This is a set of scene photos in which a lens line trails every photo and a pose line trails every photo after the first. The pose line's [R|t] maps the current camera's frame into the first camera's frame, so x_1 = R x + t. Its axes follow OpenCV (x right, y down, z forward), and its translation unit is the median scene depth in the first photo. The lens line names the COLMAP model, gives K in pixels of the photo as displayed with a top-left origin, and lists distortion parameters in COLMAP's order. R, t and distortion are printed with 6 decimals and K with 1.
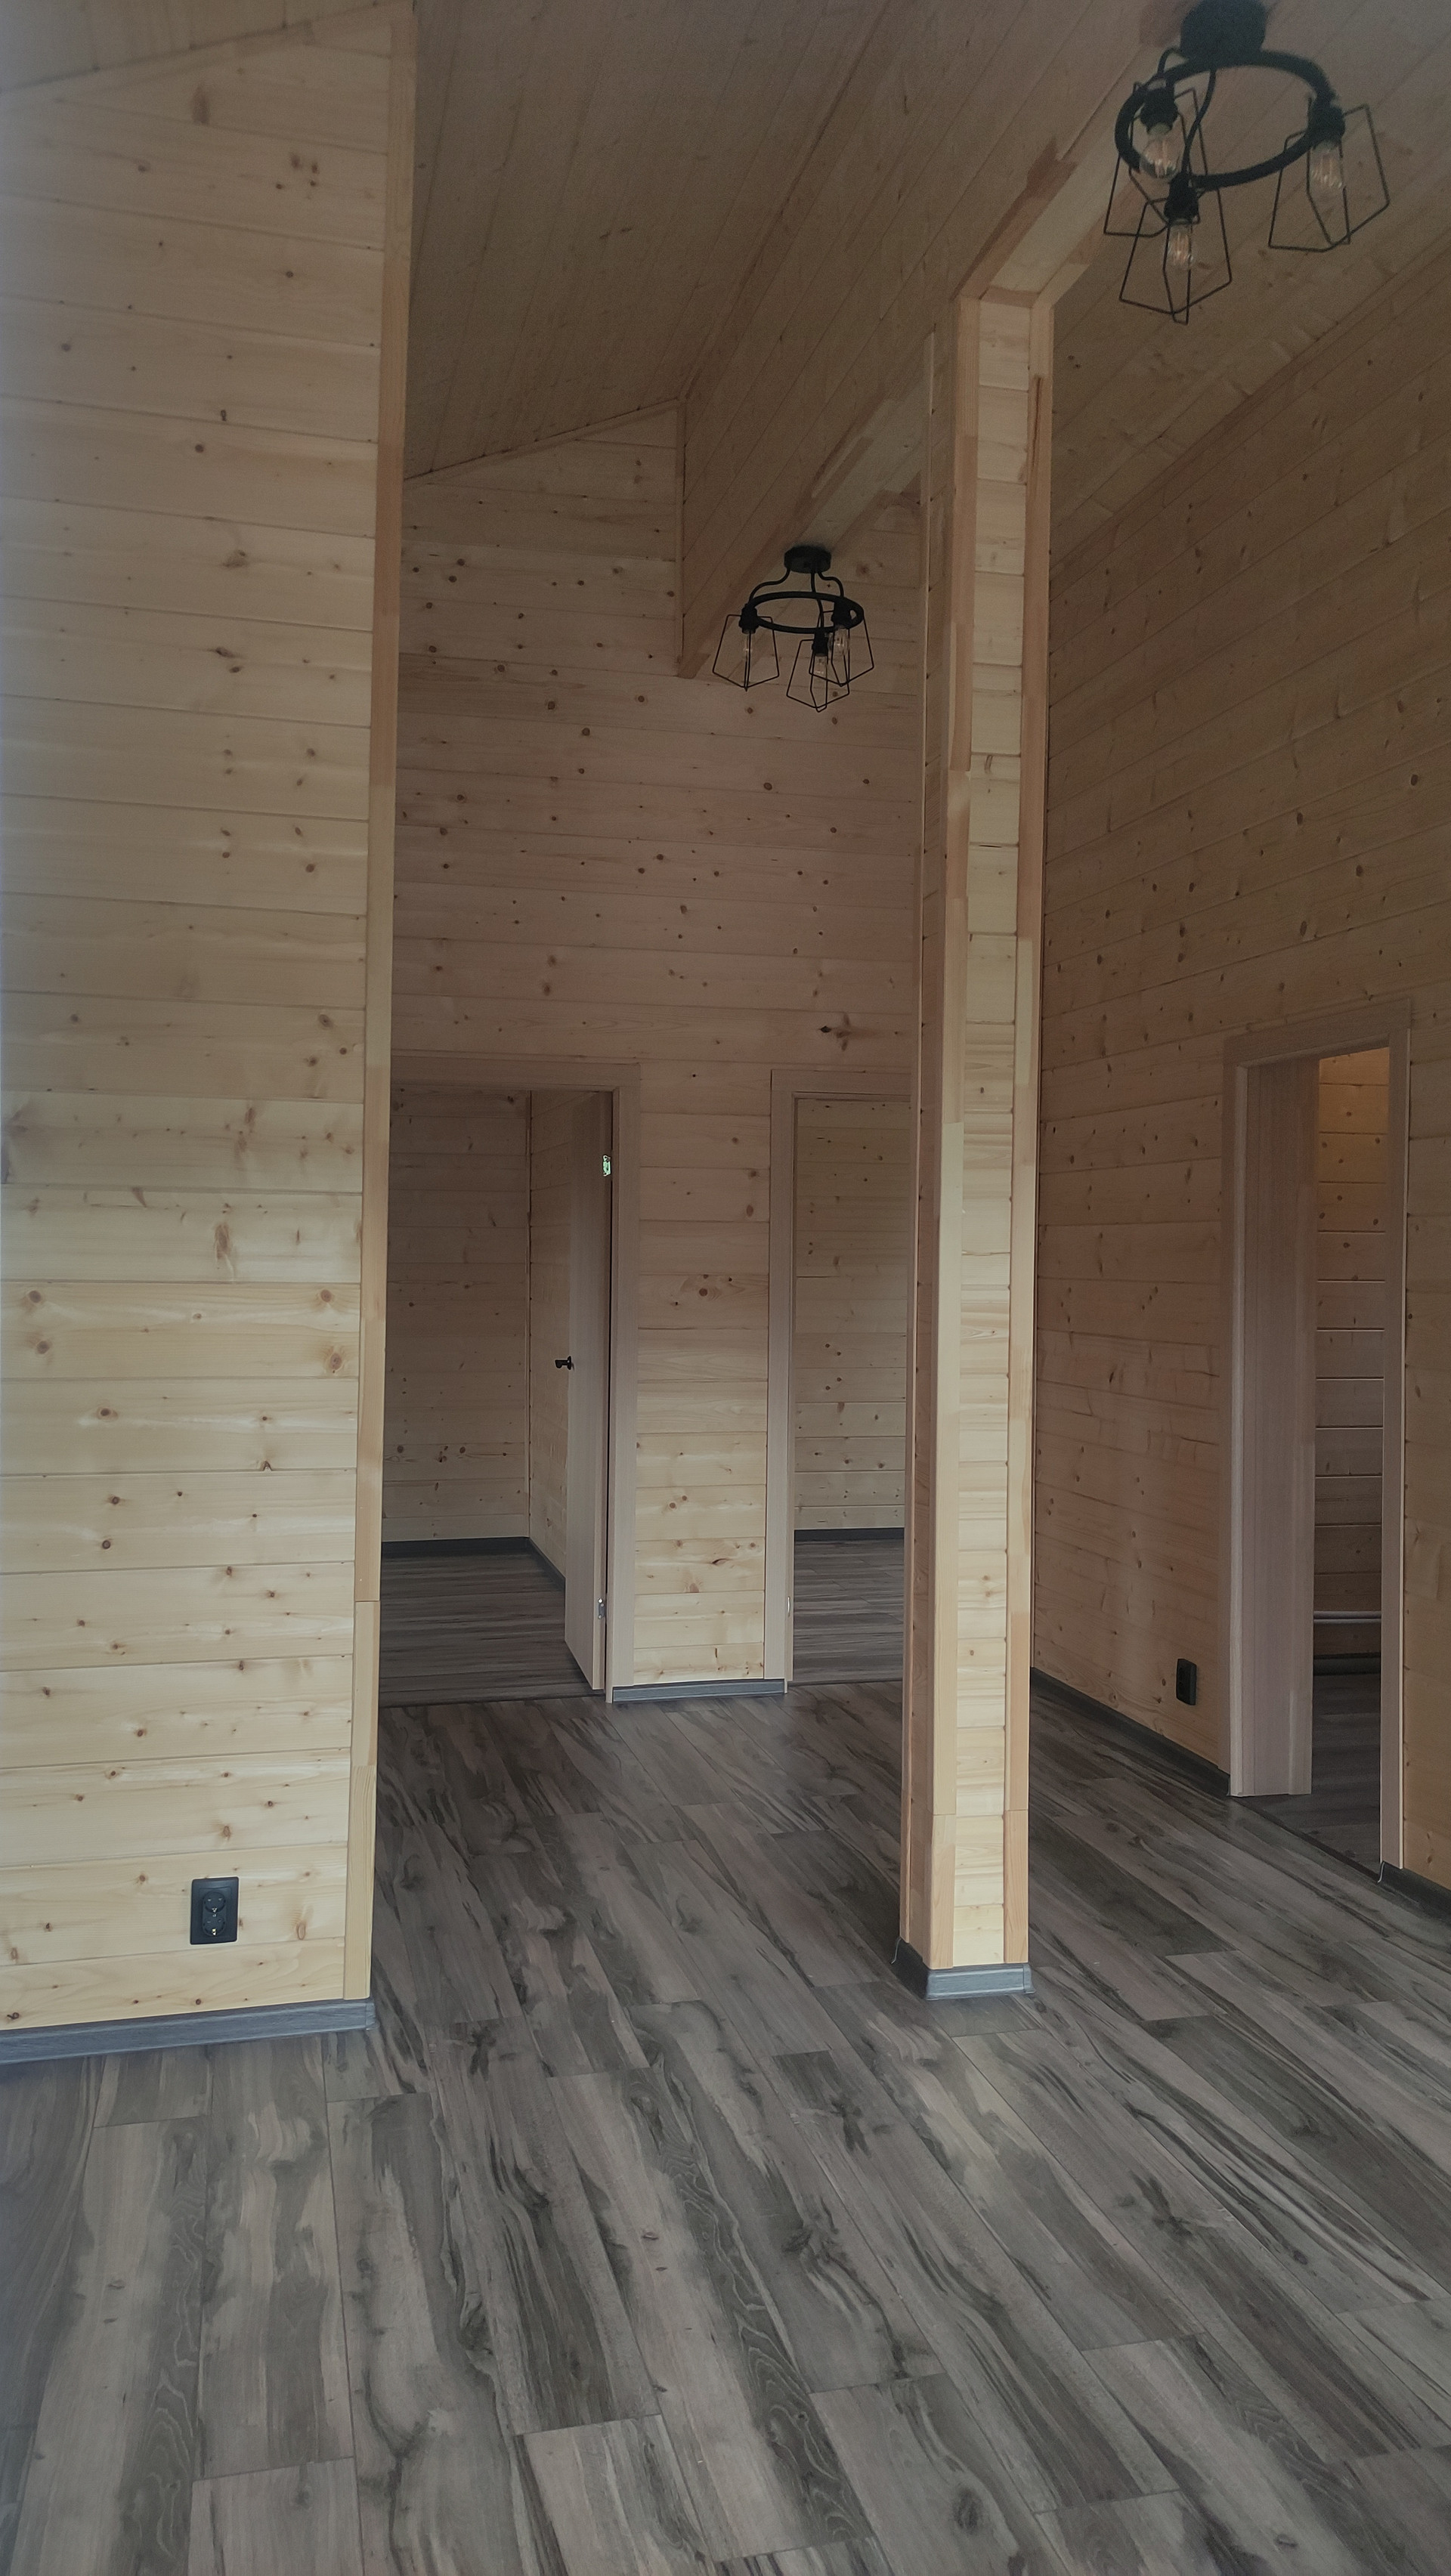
lens RADIAL K [[1889.9, 0, 725.5], [0, 1889.9, 1288.0], [0, 0, 1]] dist [0.060706, -0.052884]
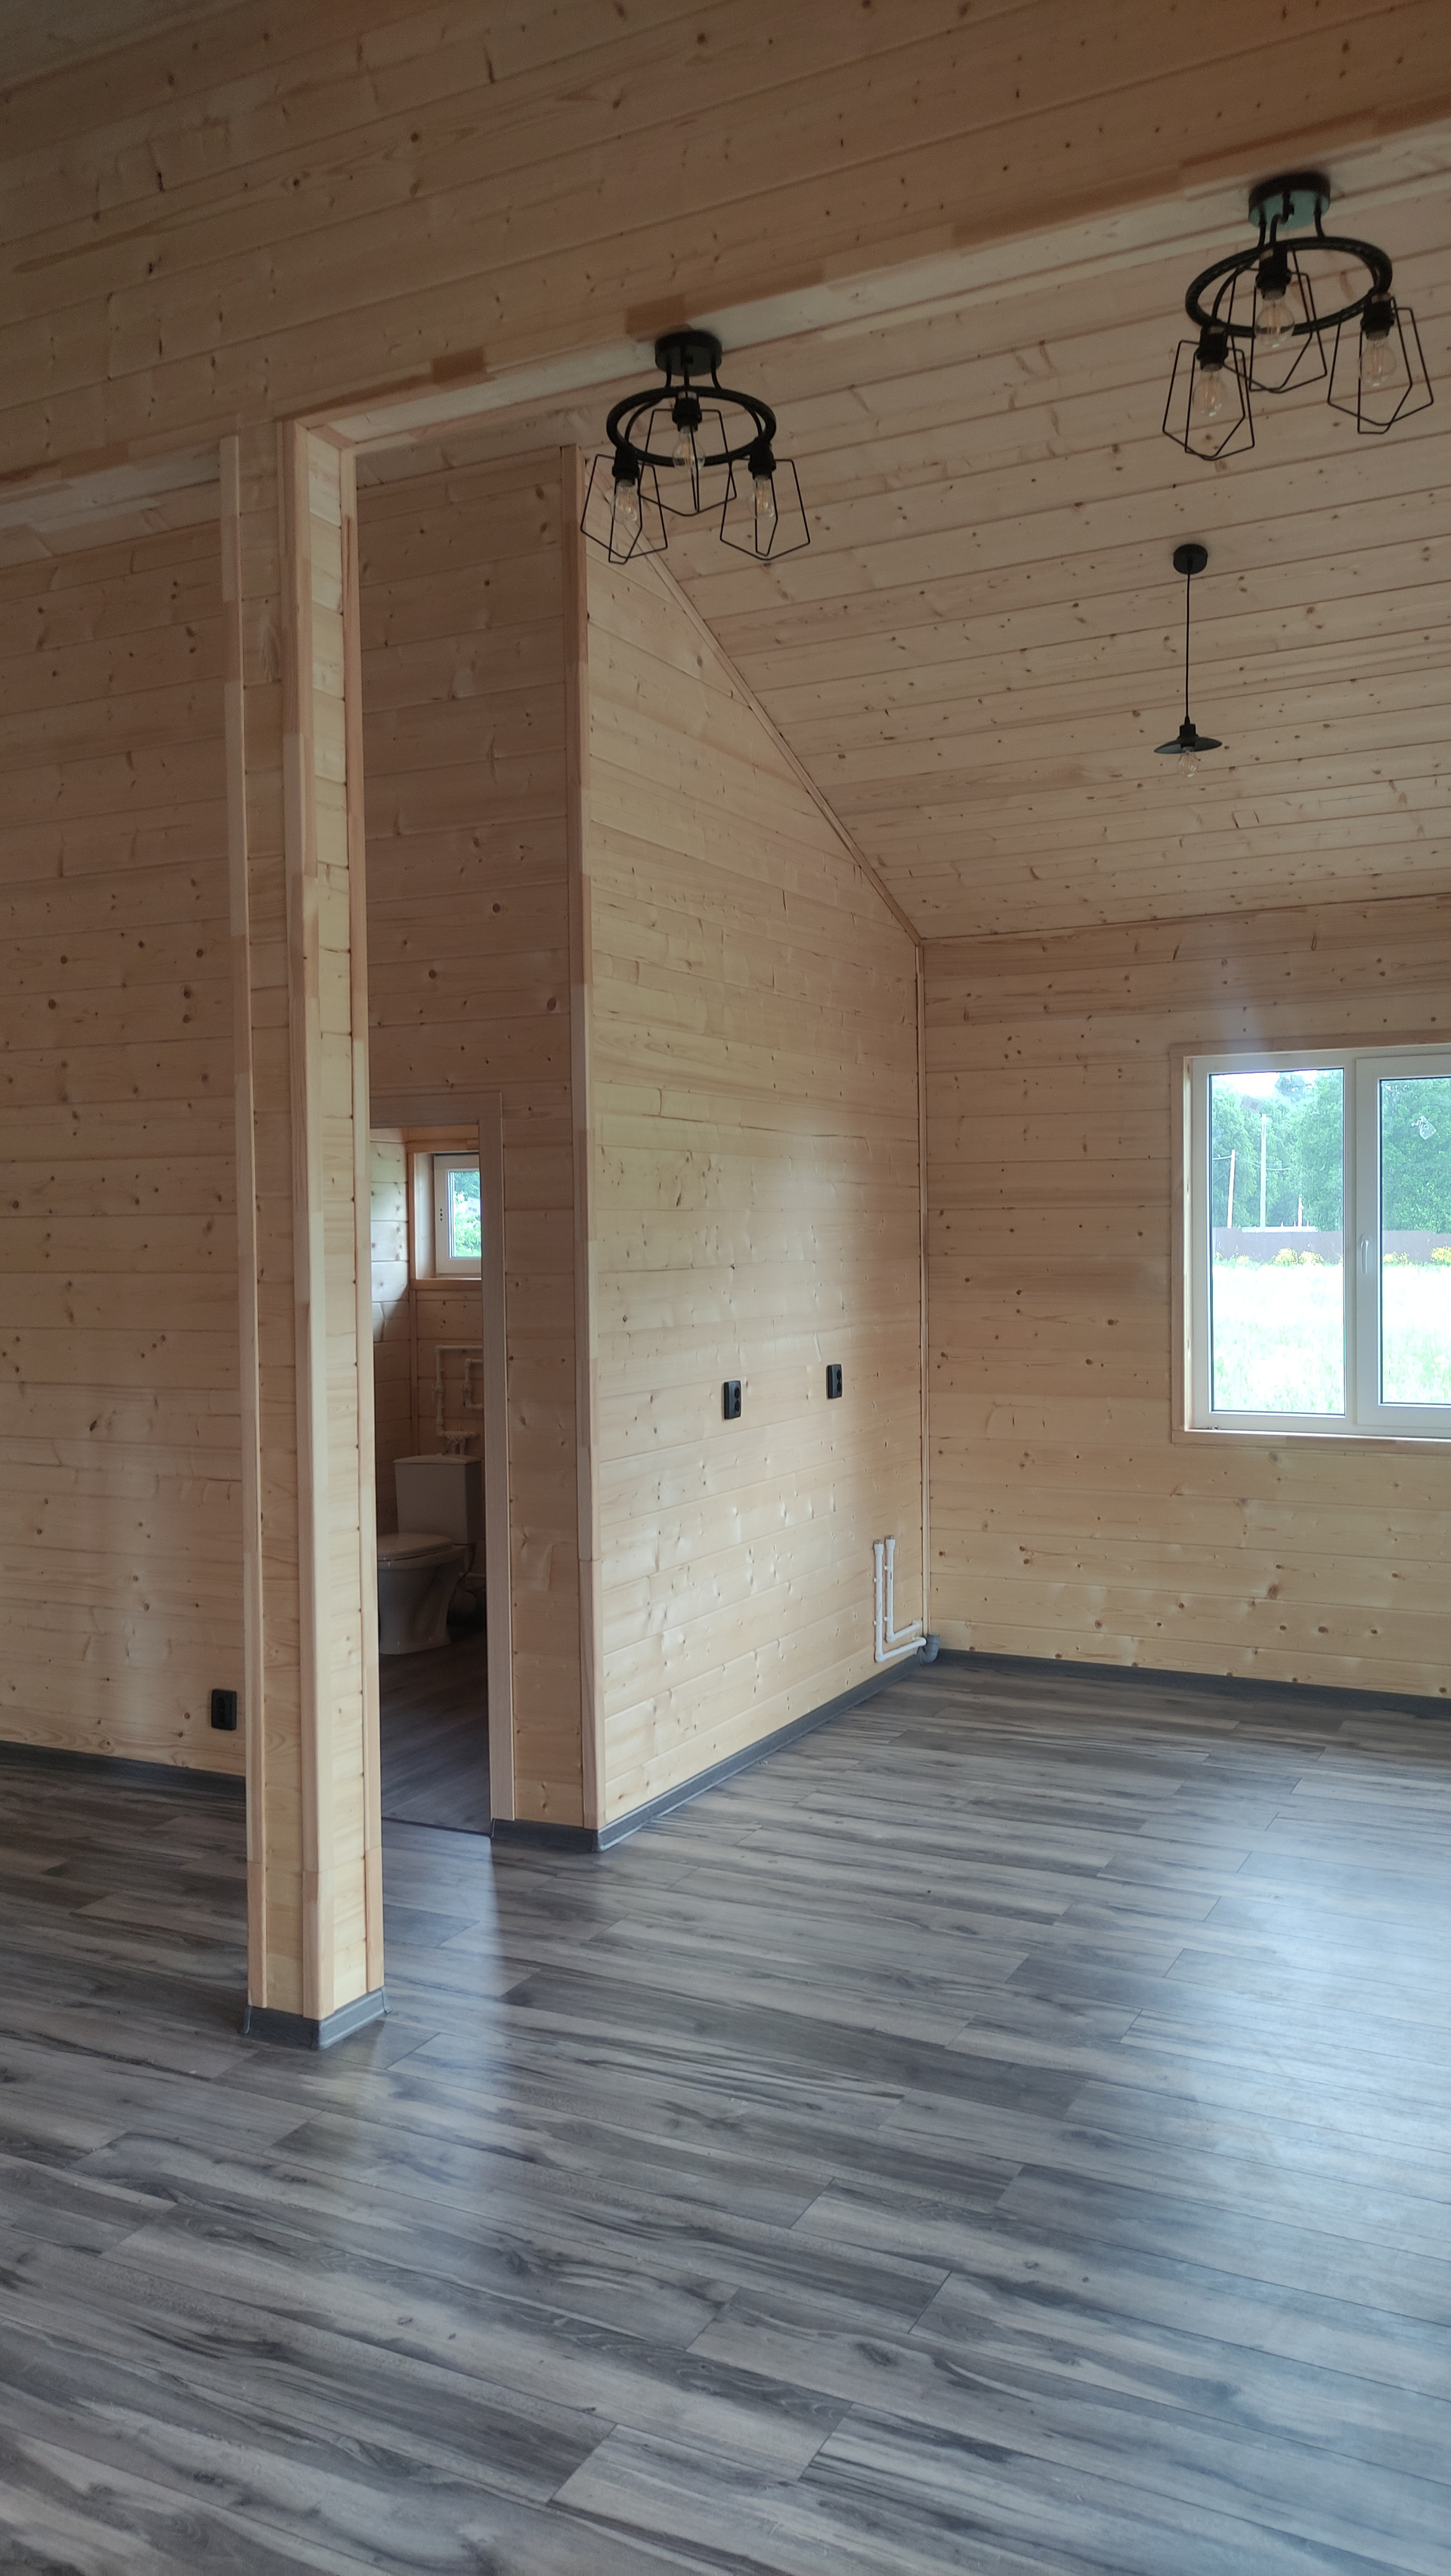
lens RADIAL K [[1888.9, 0, 725.5], [0, 1888.9, 1288.0], [0, 0, 1]] dist [0.067836, -0.065395]
pose [[0.658778, -0.037123, 0.751421, -0.651262], [0.028767, 0.999294, 0.024148, -0.079901], [-0.751787, 0.005708, 0.659381, 0.171084]]
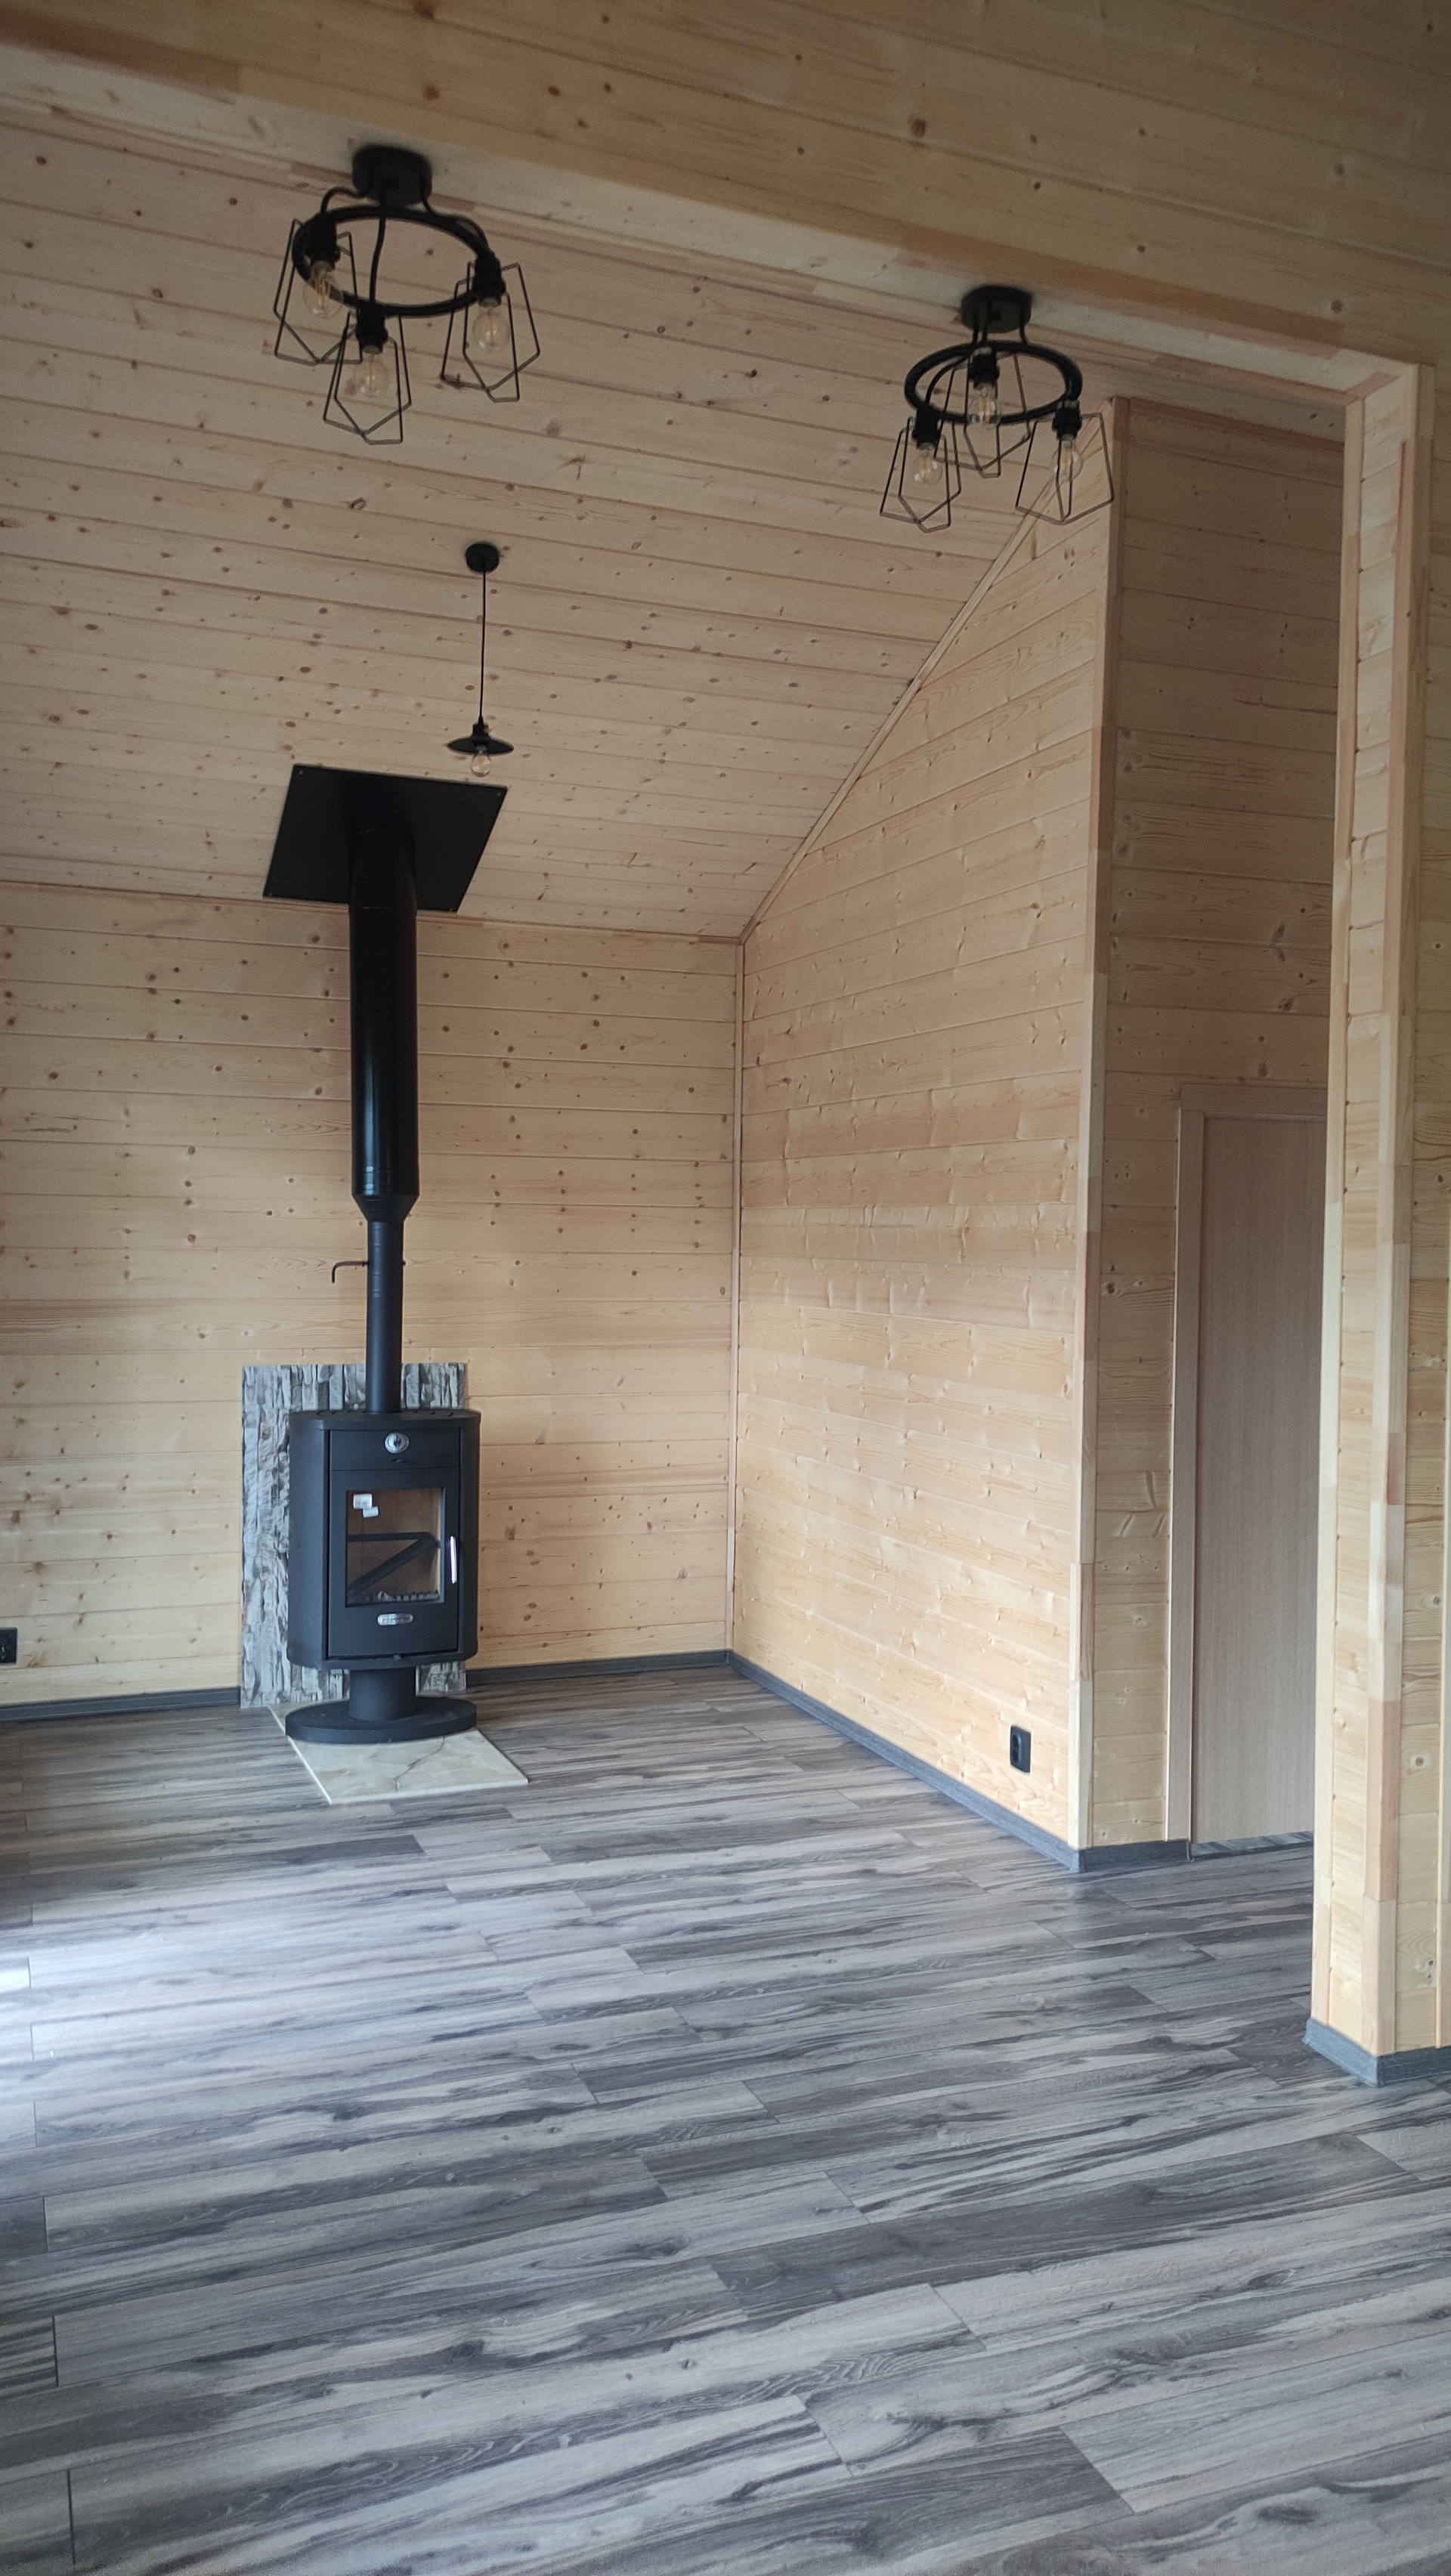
lens RADIAL K [[1889.9, 0, 725.5], [0, 1889.9, 1288.0], [0, 0, 1]] dist [0.060706, -0.052884]
pose [[0.131149, 0.022409, -0.991109, 1.372855], [-0.028792, 0.999409, 0.018787, -0.064604], [0.990944, 0.026072, 0.131717, 0.666654]]
